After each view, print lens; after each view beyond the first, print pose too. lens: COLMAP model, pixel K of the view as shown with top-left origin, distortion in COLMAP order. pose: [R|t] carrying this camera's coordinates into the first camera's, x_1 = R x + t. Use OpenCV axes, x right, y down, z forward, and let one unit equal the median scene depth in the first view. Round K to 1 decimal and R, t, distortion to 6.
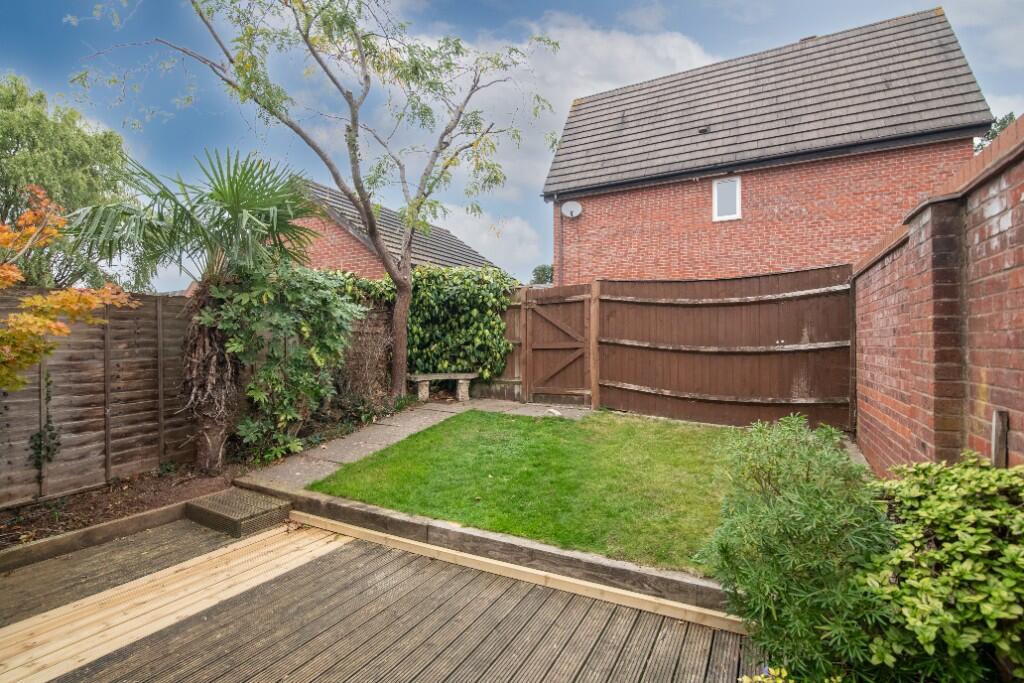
lens RADIAL K [[477.6, 0, 512.0], [0, 477.6, 341.5], [0, 0, 1]] dist [0.000191, 0.000257]
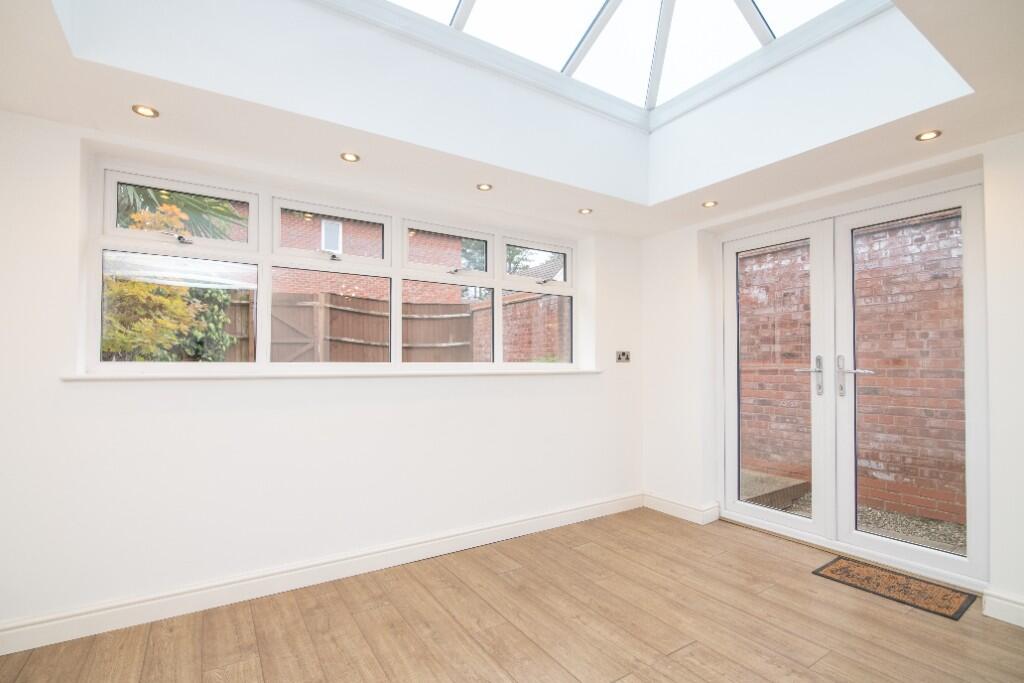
lens RADIAL K [[475.6, 0, 510.7], [0, 475.6, 352.5], [0, 0, 1]] dist [-0.019470, 0.000313]
pose [[0.488697, 0.019341, 0.872239, -0.708840], [-0.010751, 0.999812, -0.016146, 0.054639], [-0.872387, -0.001487, 0.488813, -0.094827]]
